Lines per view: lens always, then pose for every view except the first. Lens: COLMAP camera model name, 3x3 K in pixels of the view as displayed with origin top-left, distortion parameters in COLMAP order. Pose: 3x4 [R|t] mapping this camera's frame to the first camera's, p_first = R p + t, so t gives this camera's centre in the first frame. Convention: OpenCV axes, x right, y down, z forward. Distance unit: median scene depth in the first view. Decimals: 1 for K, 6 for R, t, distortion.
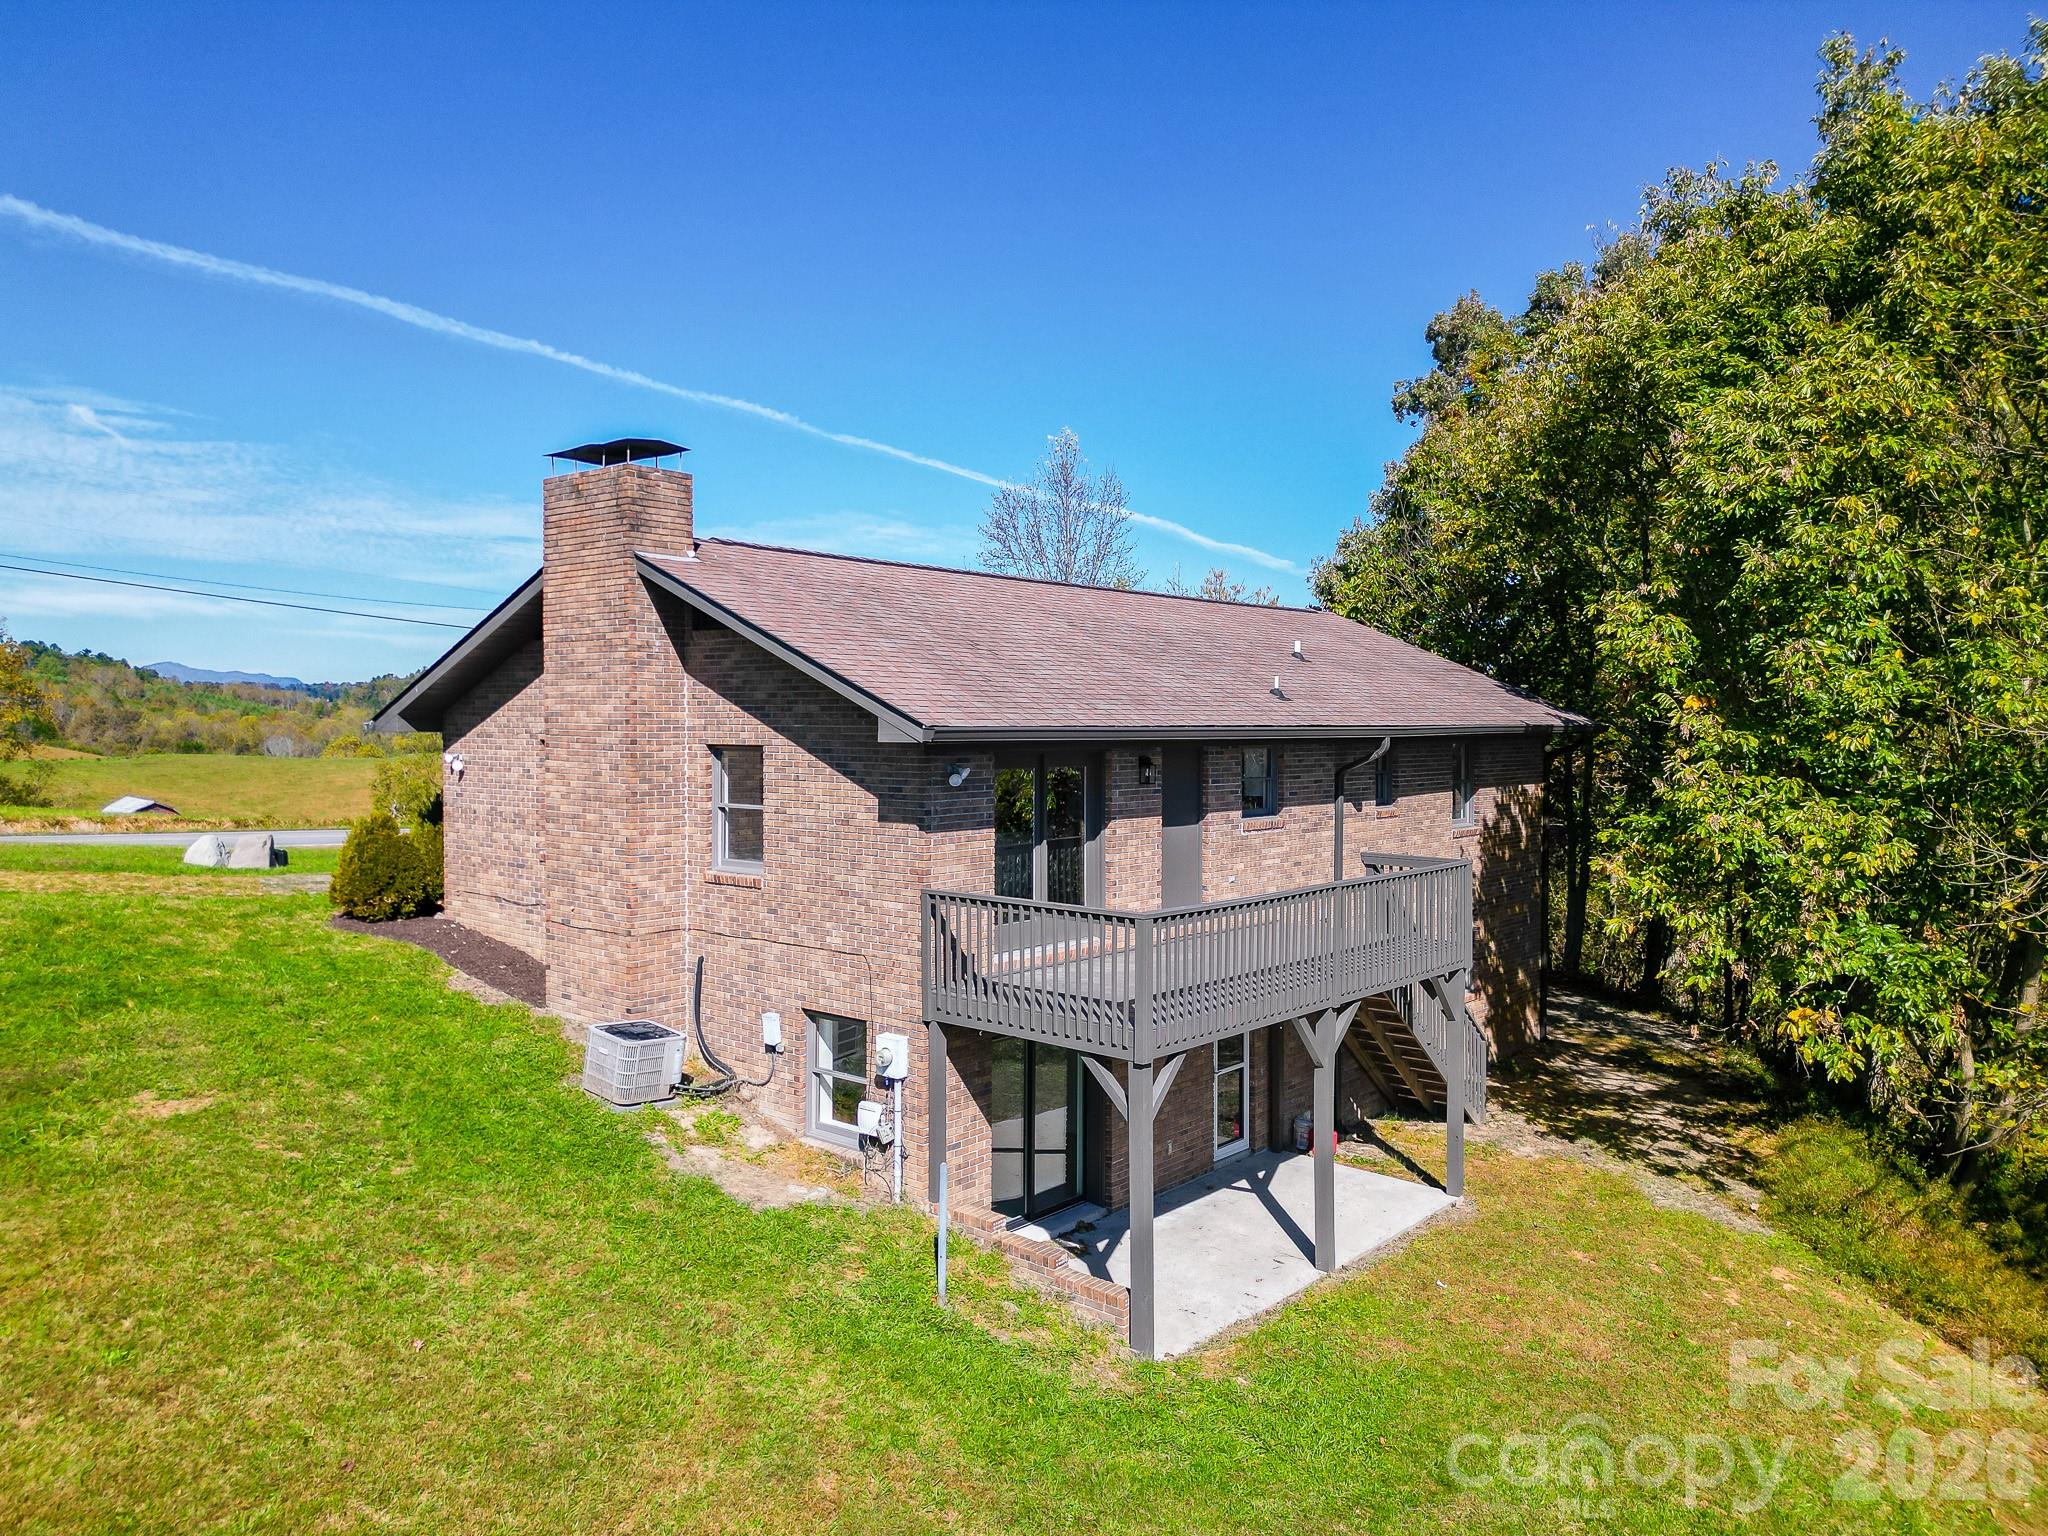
lens RADIAL K [[1417.7, 0, 1020.7], [0, 1417.7, 772.7], [0, 0, 1]] dist [0.010414, -0.002391]
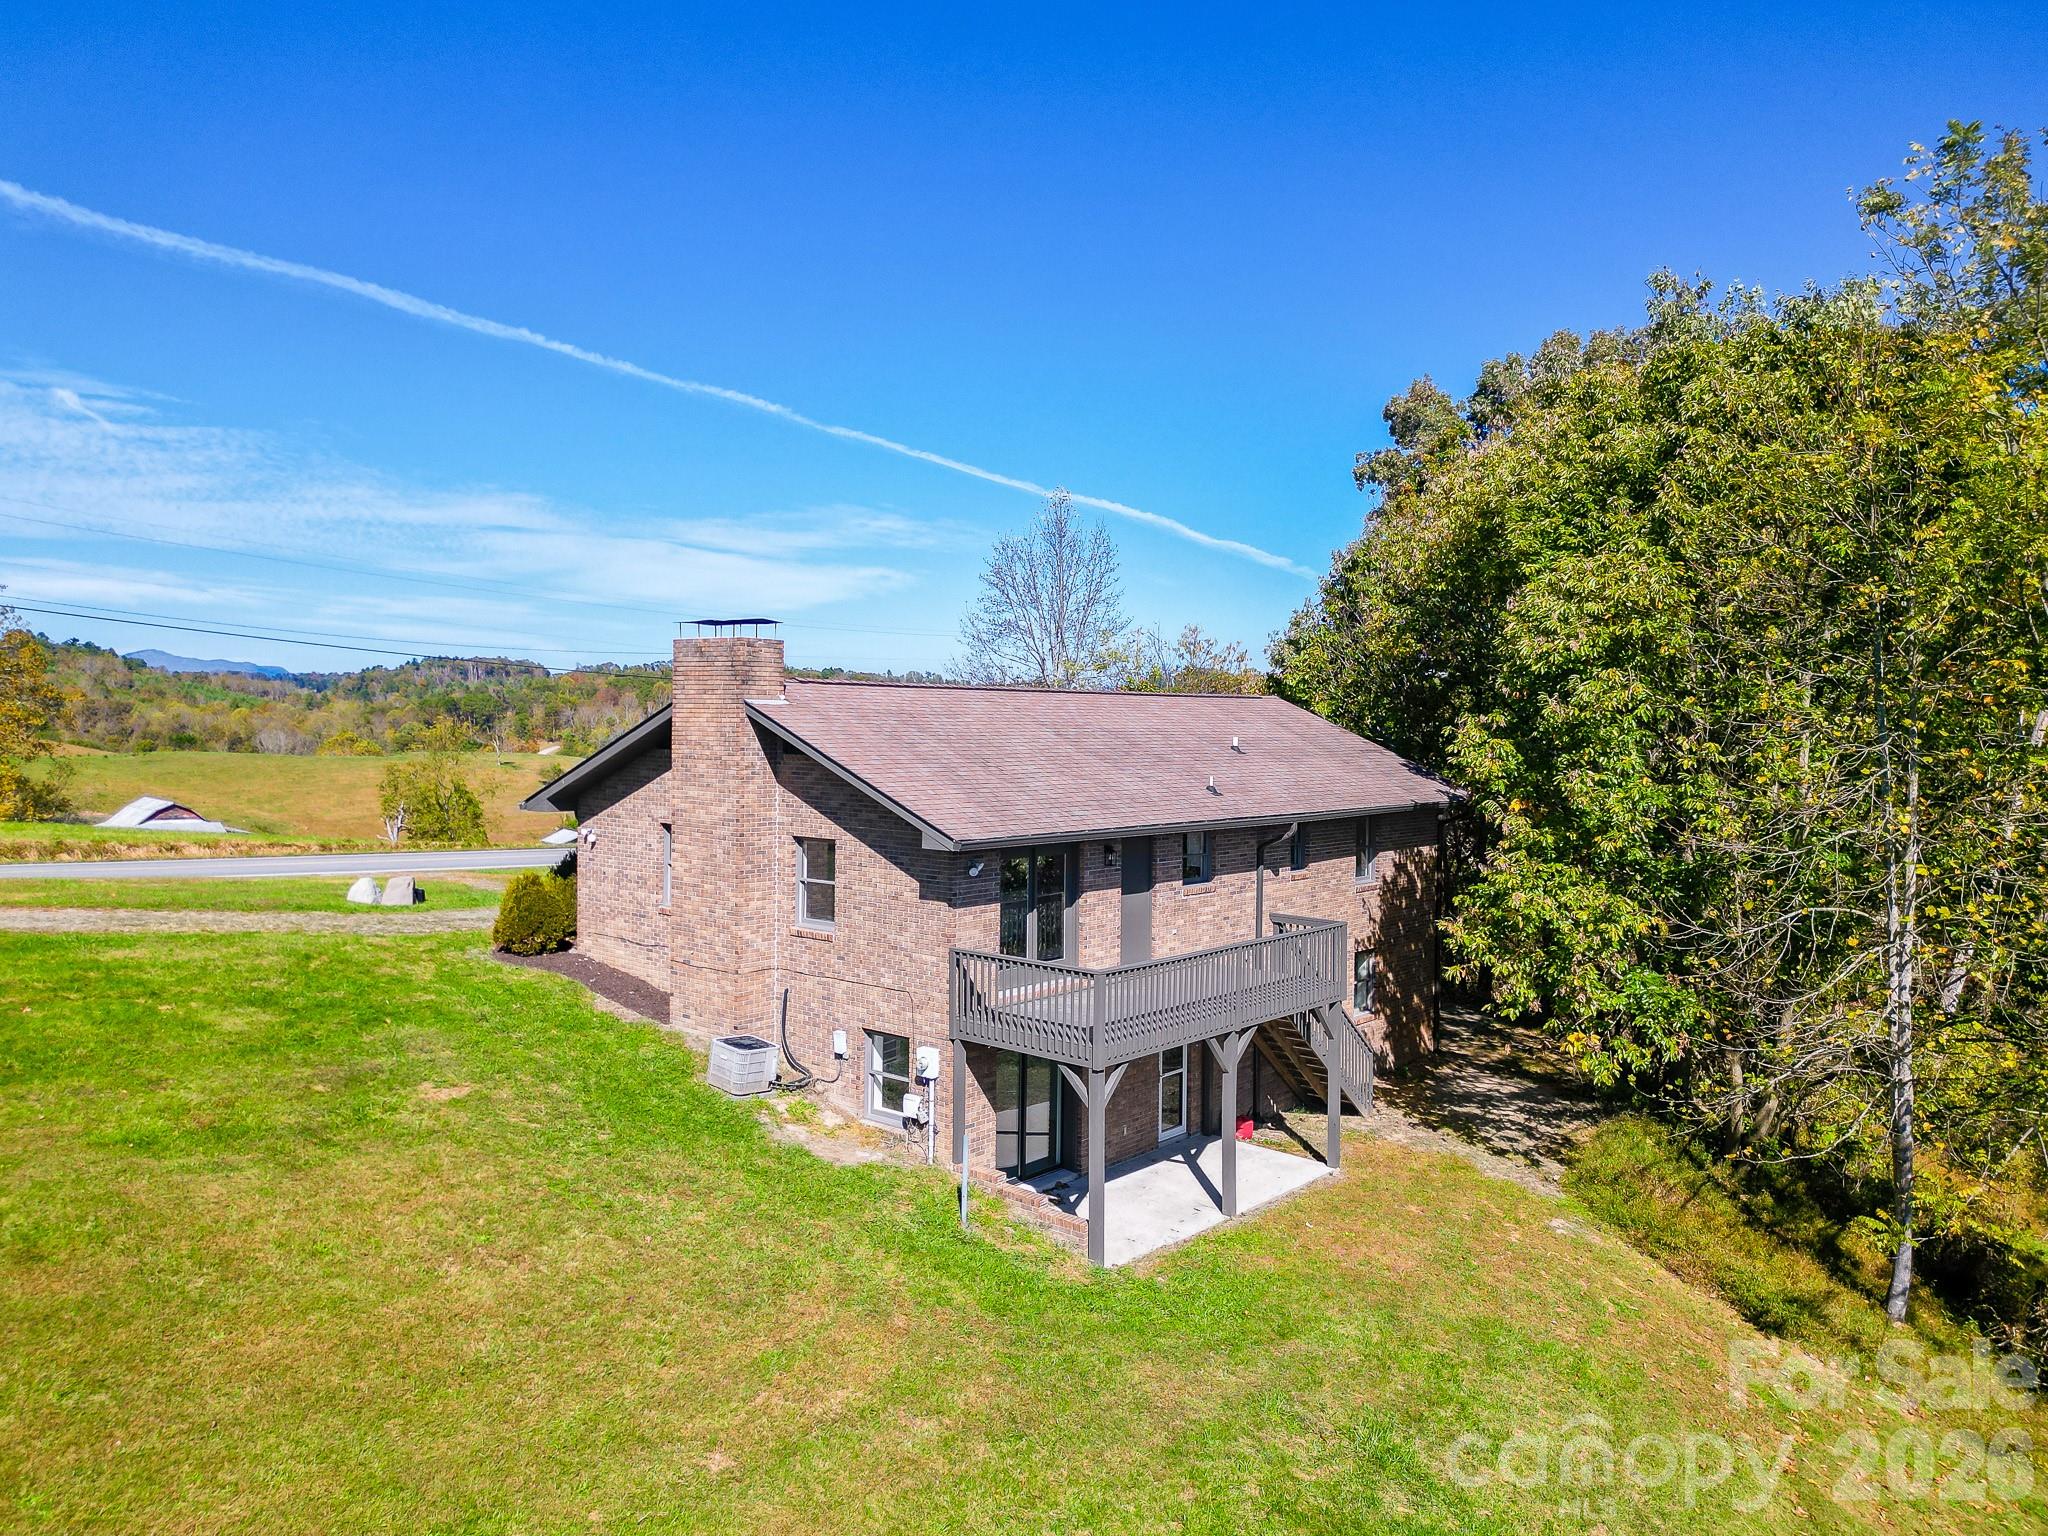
lens RADIAL K [[1417.7, 0, 1027.9], [0, 1417.7, 766.6], [0, 0, 1]] dist [0.010414, -0.002391]
pose [[0.999899, 0.010477, 0.009558, -0.005101], [-0.010436, 0.999936, -0.004332, -0.082920], [-0.009603, 0.004232, 0.999945, -0.383733]]
